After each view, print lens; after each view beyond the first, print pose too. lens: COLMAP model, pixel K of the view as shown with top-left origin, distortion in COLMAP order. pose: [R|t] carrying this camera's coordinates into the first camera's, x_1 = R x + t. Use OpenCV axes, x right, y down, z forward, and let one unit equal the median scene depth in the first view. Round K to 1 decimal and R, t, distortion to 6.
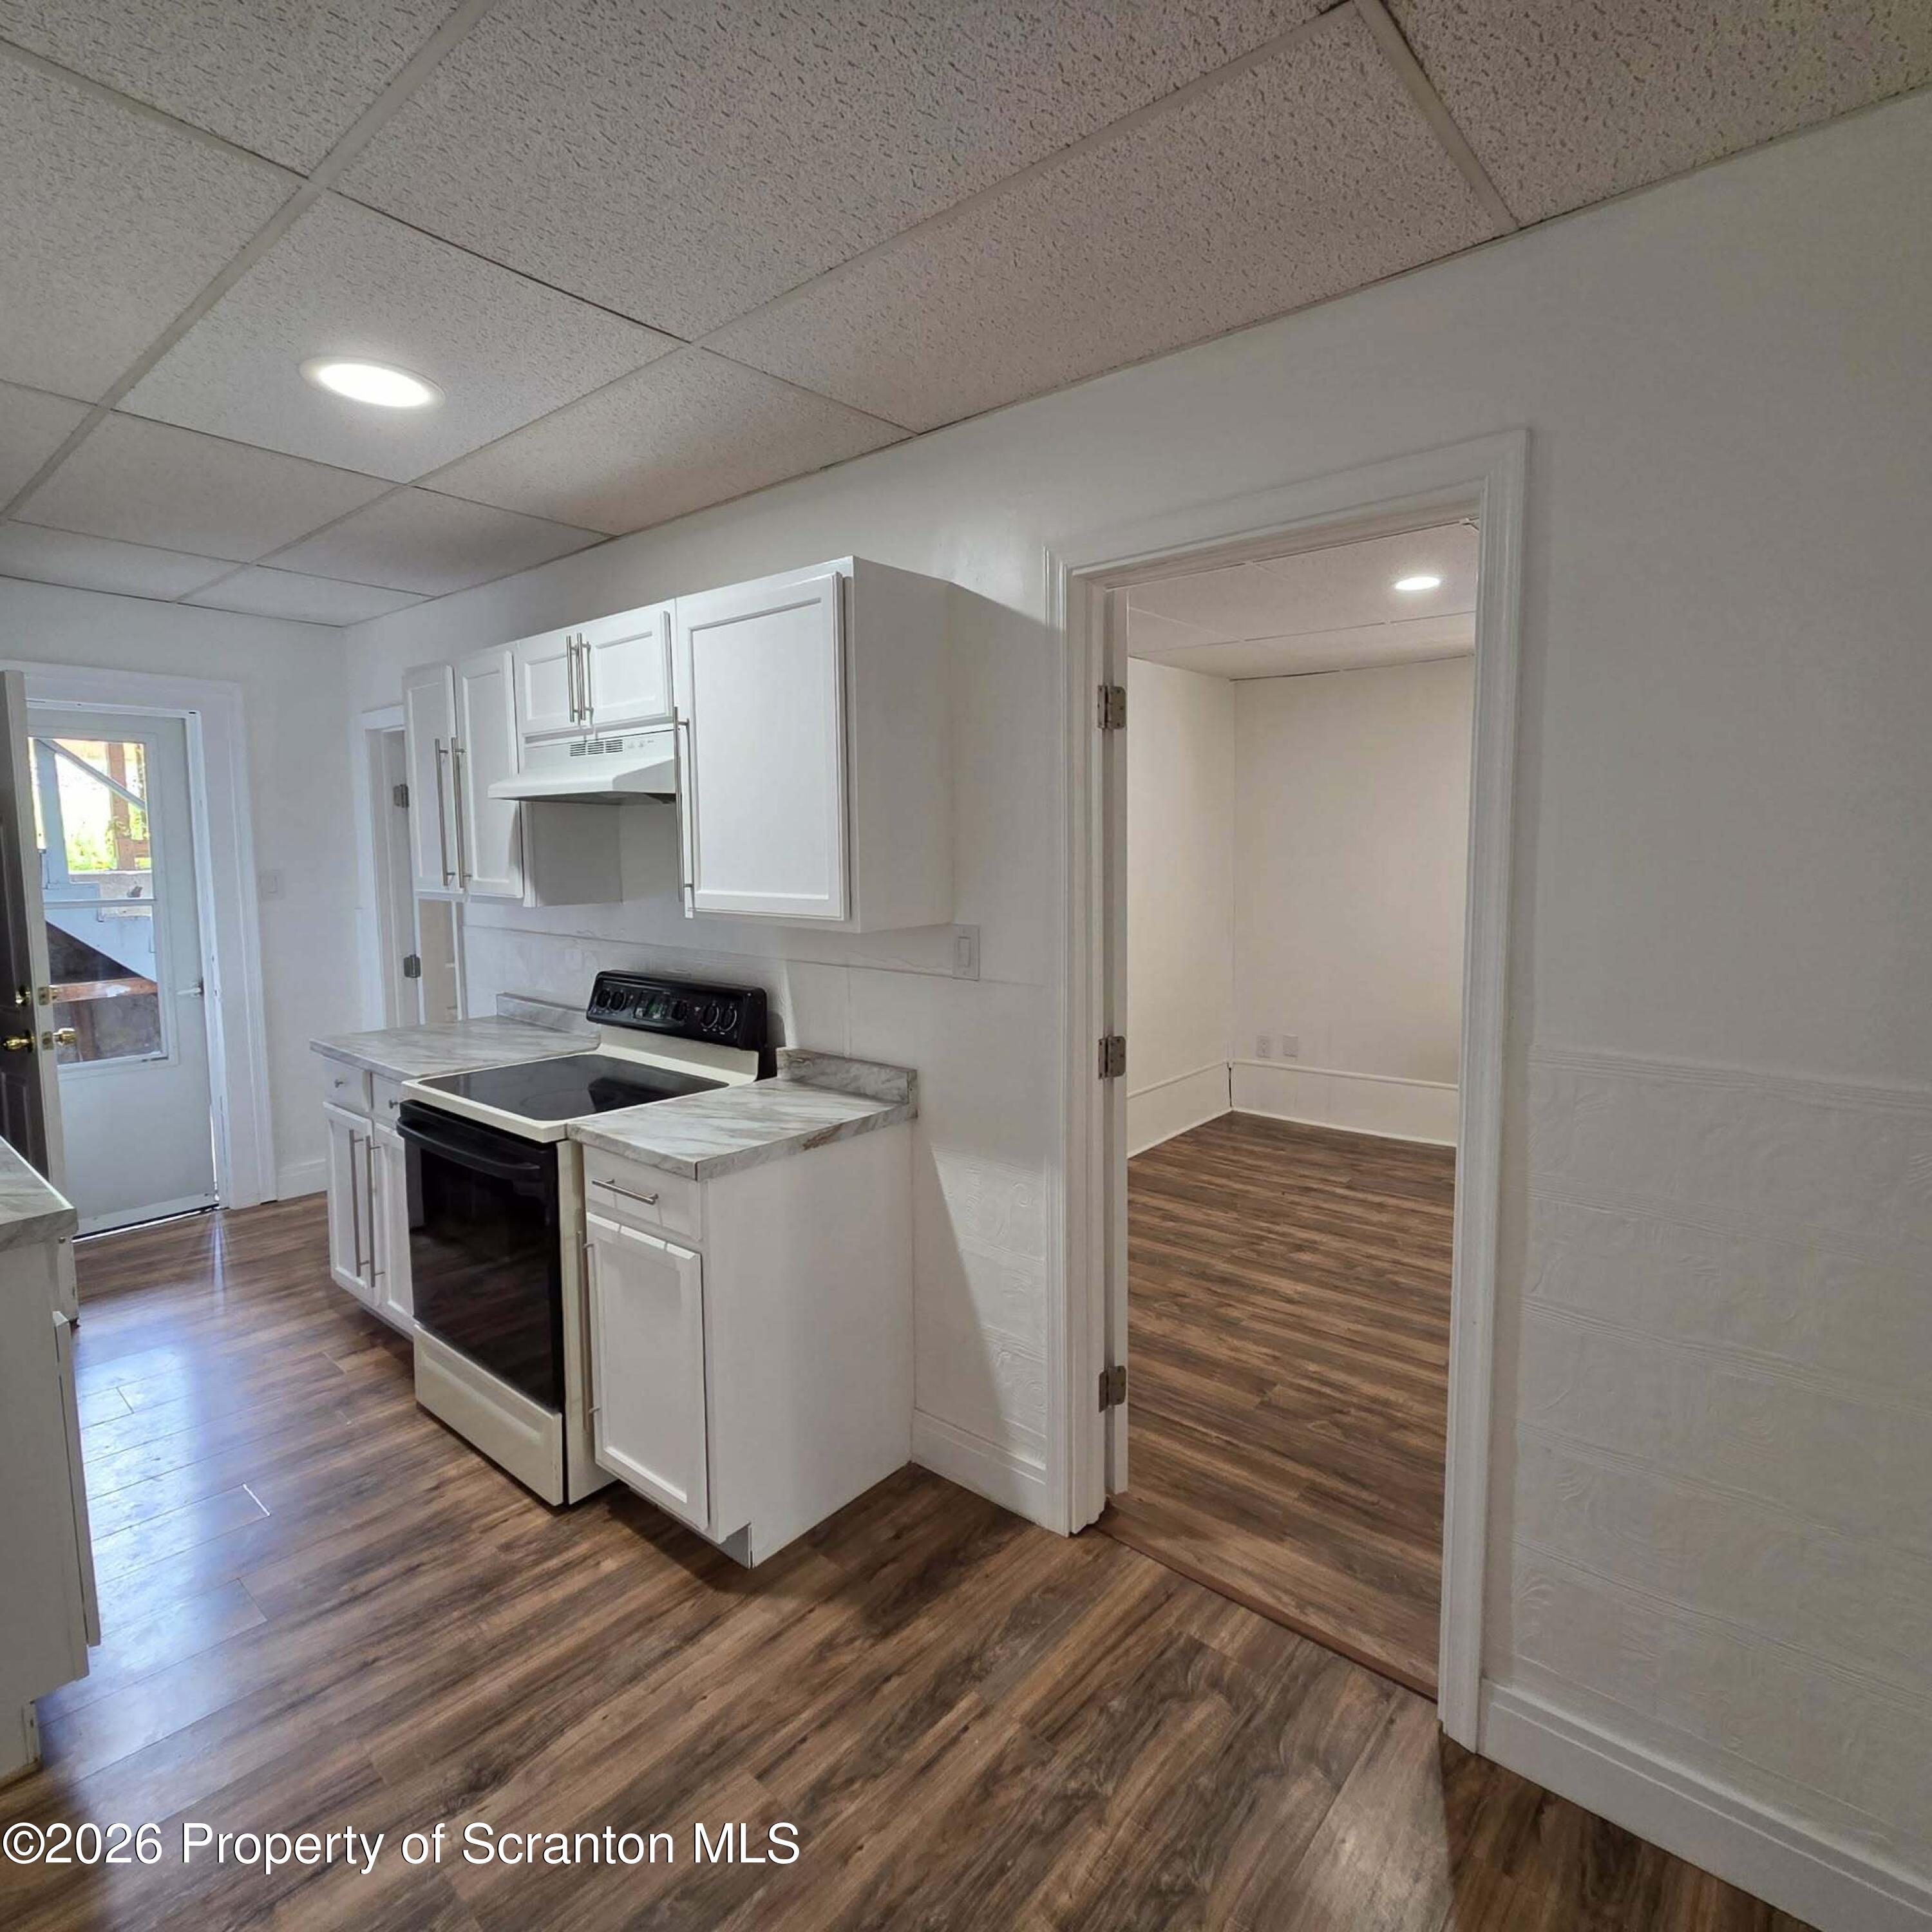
lens RADIAL K [[1054.5, 0, 973.5], [0, 1054.5, 935.5], [0, 0, 1]] dist [0.003067, -0.000846]
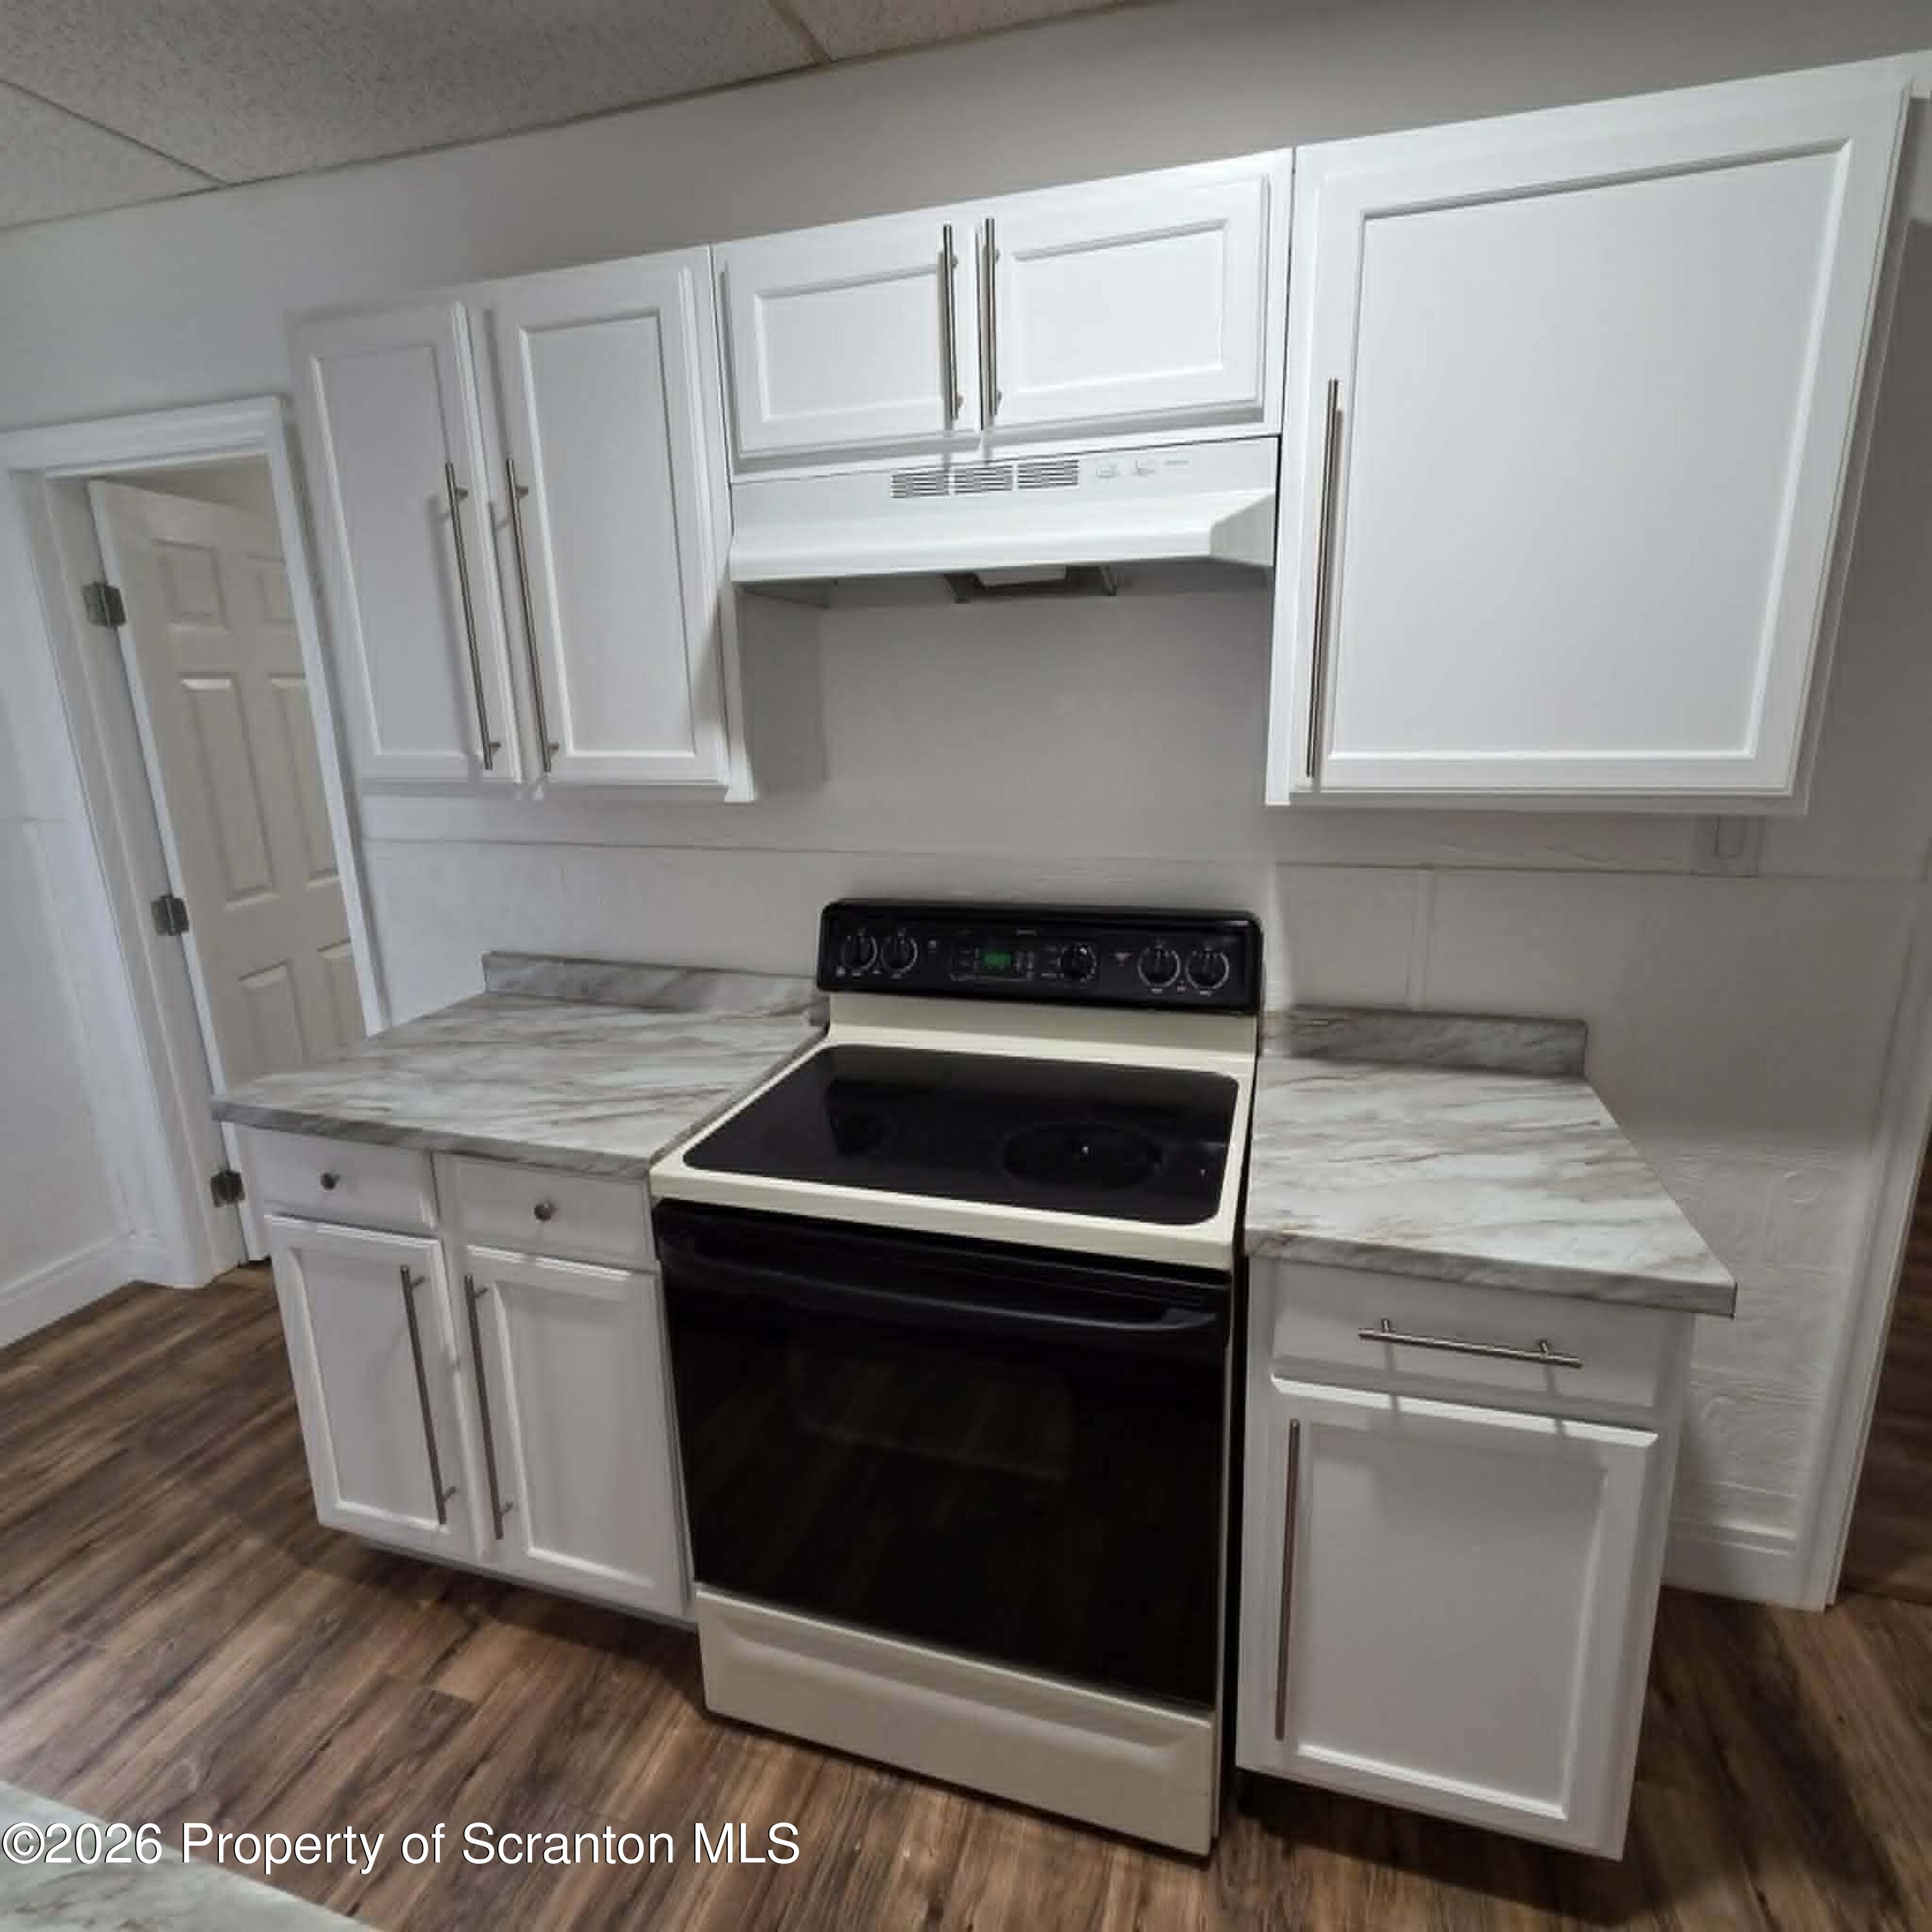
lens RADIAL K [[1054.5, 0, 973.5], [0, 1054.5, 935.5], [0, 0, 1]] dist [0.003067, -0.000846]
pose [[0.919192, -0.110039, 0.378123, -0.427356], [0.054301, 0.986412, 0.155057, -0.029832], [-0.390047, -0.121995, 0.912678, 0.378513]]
